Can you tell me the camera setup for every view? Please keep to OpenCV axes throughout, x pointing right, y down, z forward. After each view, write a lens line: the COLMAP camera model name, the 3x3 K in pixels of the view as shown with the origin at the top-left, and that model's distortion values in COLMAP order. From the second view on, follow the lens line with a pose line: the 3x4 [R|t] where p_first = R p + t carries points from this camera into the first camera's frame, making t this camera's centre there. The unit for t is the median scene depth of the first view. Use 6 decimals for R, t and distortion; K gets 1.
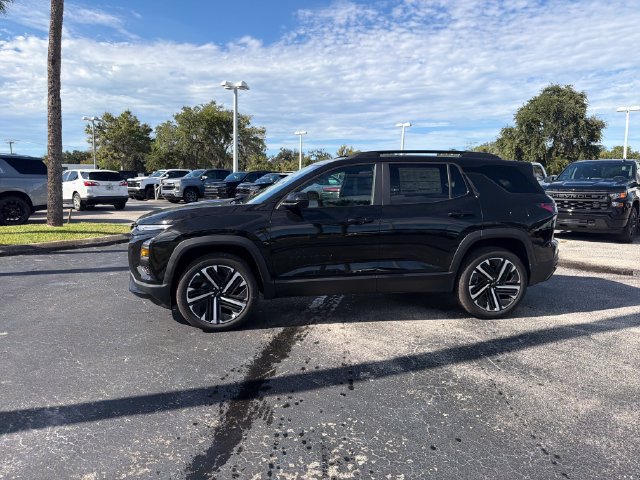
lens RADIAL K [[454.5, 0, 316.0], [0, 454.5, 243.1], [0, 0, 1]] dist [0.034221, -0.043986]
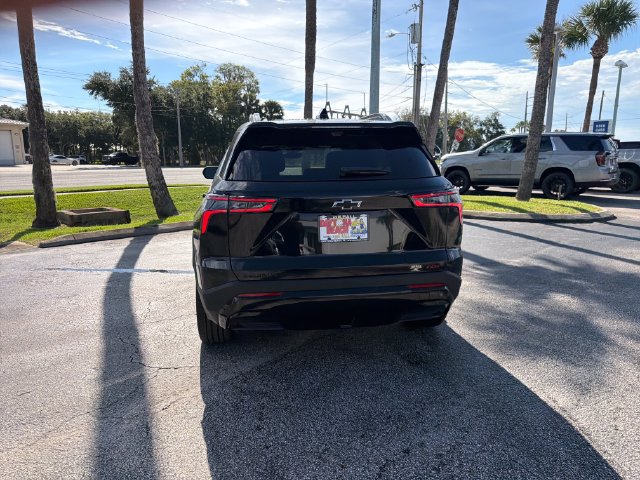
lens RADIAL K [[454.5, 0, 314.8], [0, 454.5, 241.2], [0, 0, 1]] dist [0.034221, -0.043986]
pose [[-0.008875, 0.173851, -0.984732, 1.135110], [-0.128765, 0.976373, 0.173535, -0.150818], [0.991635, 0.128339, 0.013721, 1.177308]]
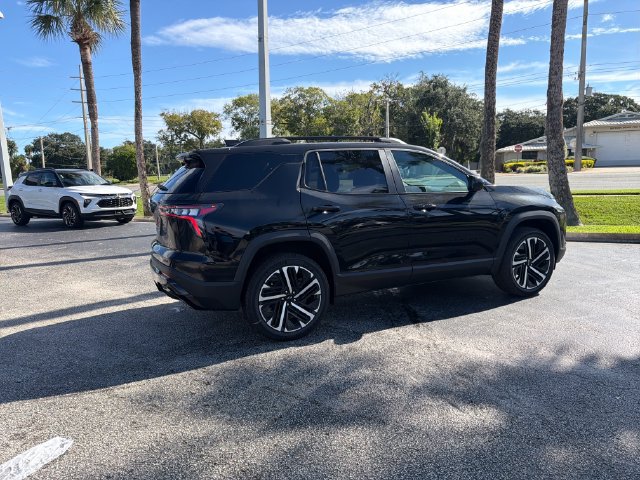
lens RADIAL K [[454.5, 0, 316.8], [0, 454.5, 236.5], [0, 0, 1]] dist [0.034221, -0.043986]
pose [[-0.962179, 0.063842, -0.264833, 0.498773], [-0.010181, 0.963046, 0.269146, -0.292902], [0.272229, 0.261663, -0.925972, 2.144890]]
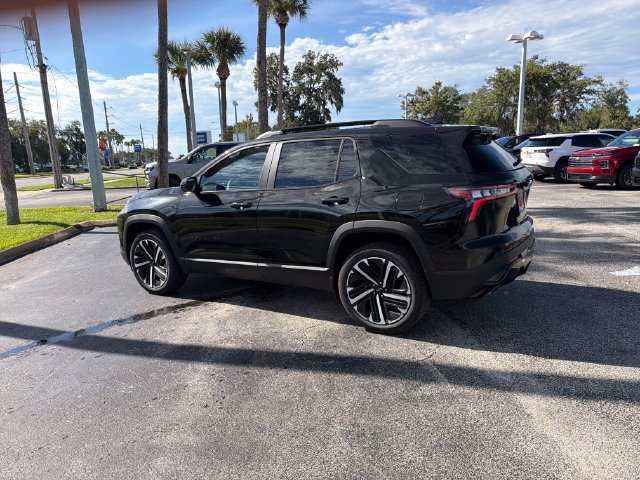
lens RADIAL K [[454.5, 0, 314.4], [0, 454.5, 242.2], [0, 0, 1]] dist [0.034221, -0.043986]
pose [[0.752563, 0.080182, -0.653621, 0.824659], [-0.035594, 0.996061, 0.081209, -0.053076], [0.657558, -0.037850, 0.752453, 0.346491]]
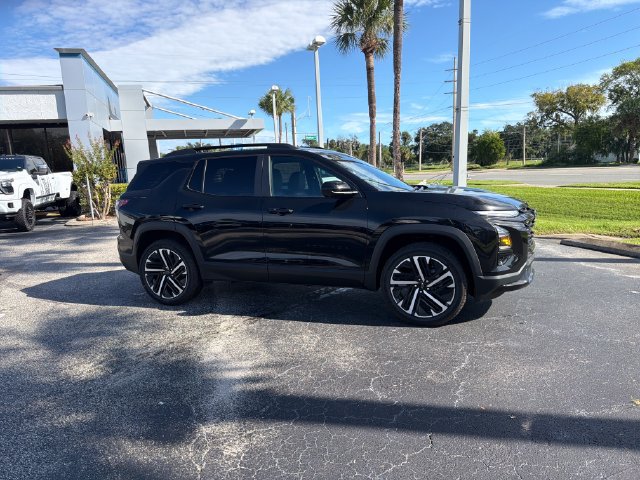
lens RADIAL K [[454.5, 0, 315.1], [0, 454.5, 243.0], [0, 0, 1]] dist [0.034221, -0.043986]
pose [[-0.865307, -0.042350, 0.499450, -0.512153], [0.110703, 0.955672, 0.272830, -0.291814], [-0.488864, 0.291372, -0.822261, 2.104528]]
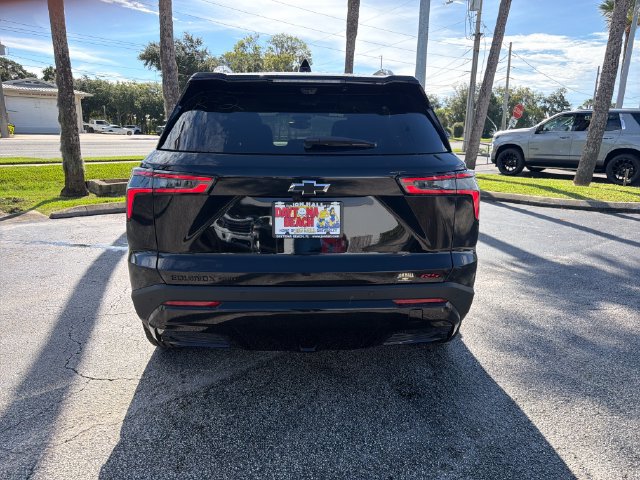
lens RADIAL K [[454.5, 0, 321.1], [0, 454.5, 239.1], [0, 0, 1]] dist [0.034221, -0.043986]
pose [[-0.108088, 0.218018, -0.969941, 0.979183], [-0.150090, 0.960895, 0.232710, -0.155343], [0.982746, 0.170731, -0.071139, 1.266665]]
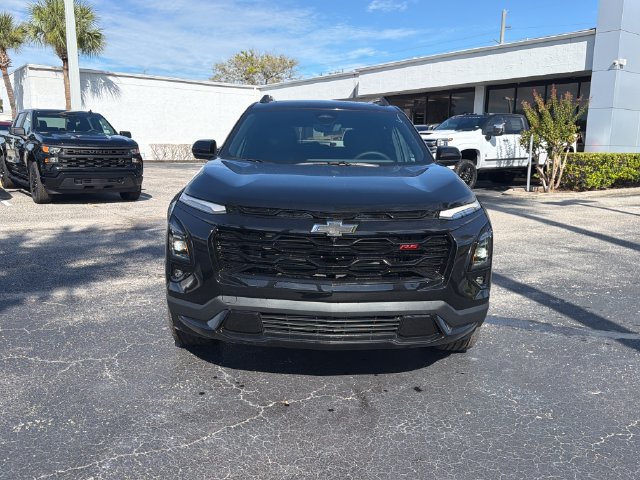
lens RADIAL K [[561.2, 0, 315.6], [0, 561.2, 241.6], [0, 0, 1]] dist [0.009179, -0.005897]
pose [[0.137936, -0.167416, 0.976189, -0.995261], [0.115896, 0.981568, 0.151962, -0.113248], [-0.983637, 0.092176, 0.154796, 1.000021]]
